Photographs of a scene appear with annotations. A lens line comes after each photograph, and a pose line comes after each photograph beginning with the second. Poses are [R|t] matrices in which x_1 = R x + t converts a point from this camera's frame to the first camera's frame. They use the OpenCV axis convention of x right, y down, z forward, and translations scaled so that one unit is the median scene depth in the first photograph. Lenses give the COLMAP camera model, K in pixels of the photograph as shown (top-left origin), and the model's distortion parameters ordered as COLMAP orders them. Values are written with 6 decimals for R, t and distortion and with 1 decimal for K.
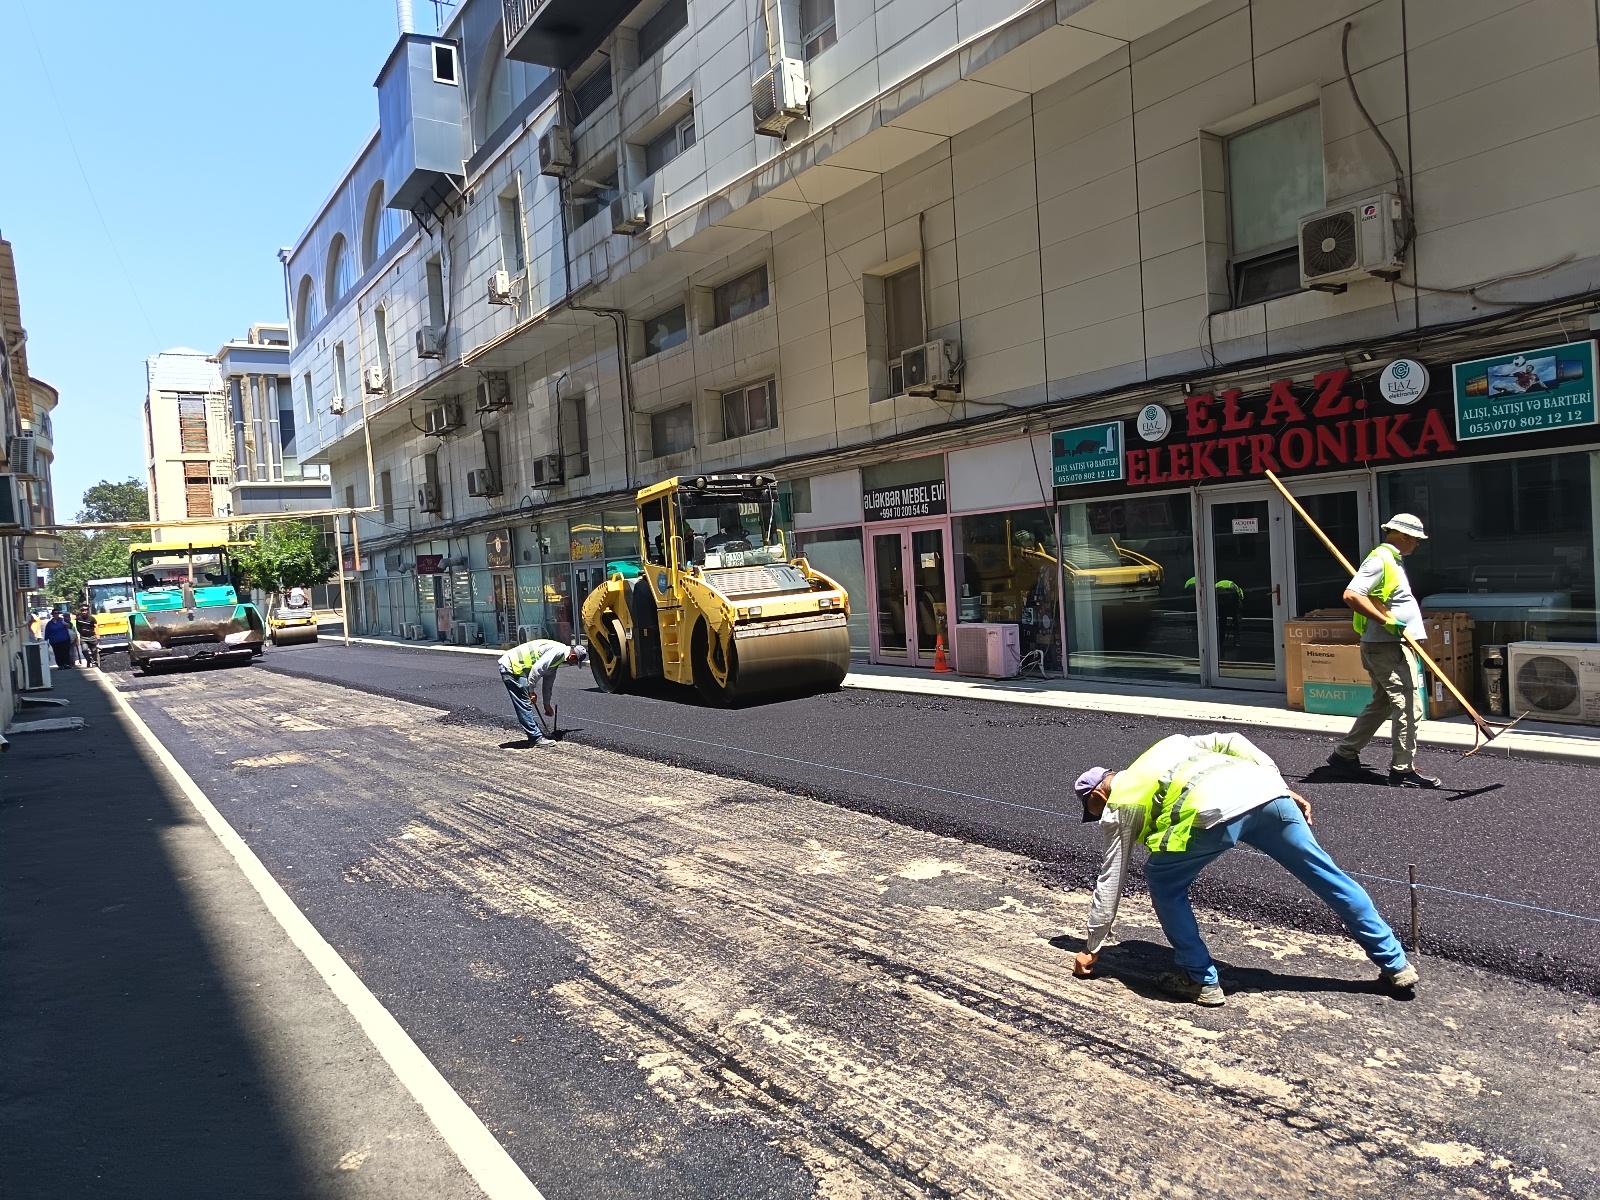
lens RADIAL K [[1138.6, 0, 800.0], [0, 1138.6, 600.0], [0, 0, 1]] dist [0.003337, -0.006856]
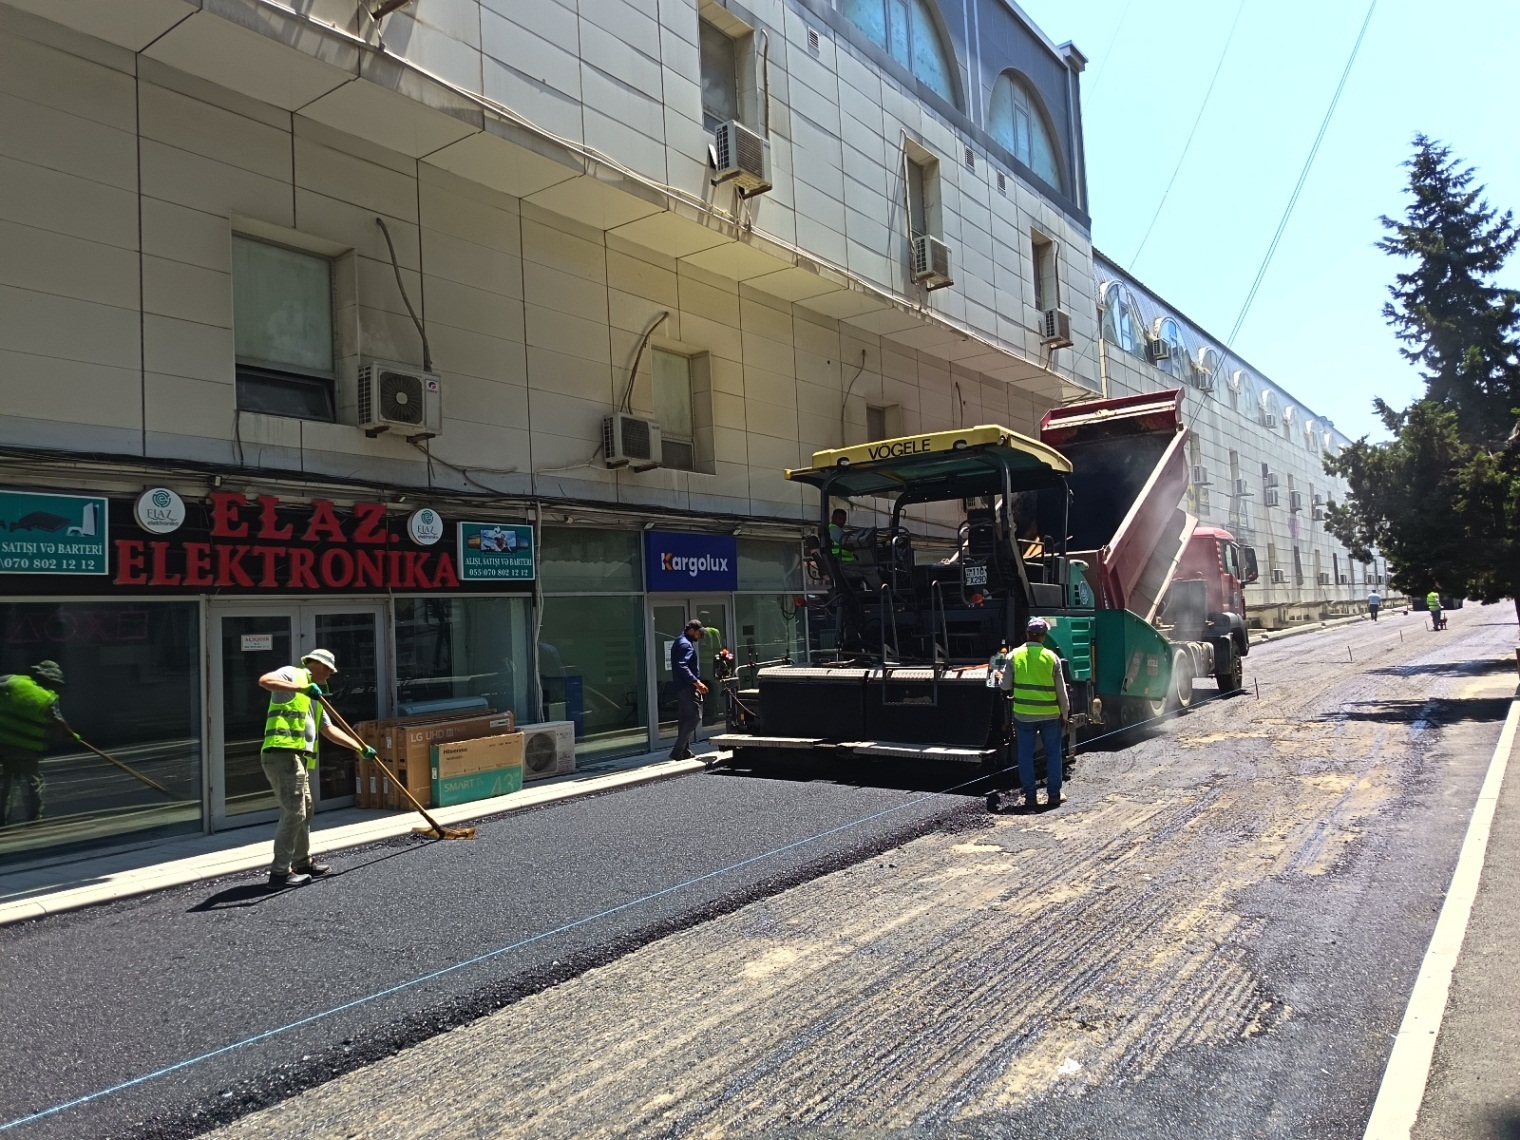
lens RADIAL K [[1044.9, 0, 760.0], [0, 1044.9, 570.0], [0, 0, 1]] dist [0.003551, 0.000962]
pose [[-0.336014, 0.122004, 0.933922, -0.573871], [0.094928, 0.990912, -0.095295, -0.002965], [-0.937061, 0.056635, -0.344542, 0.943239]]
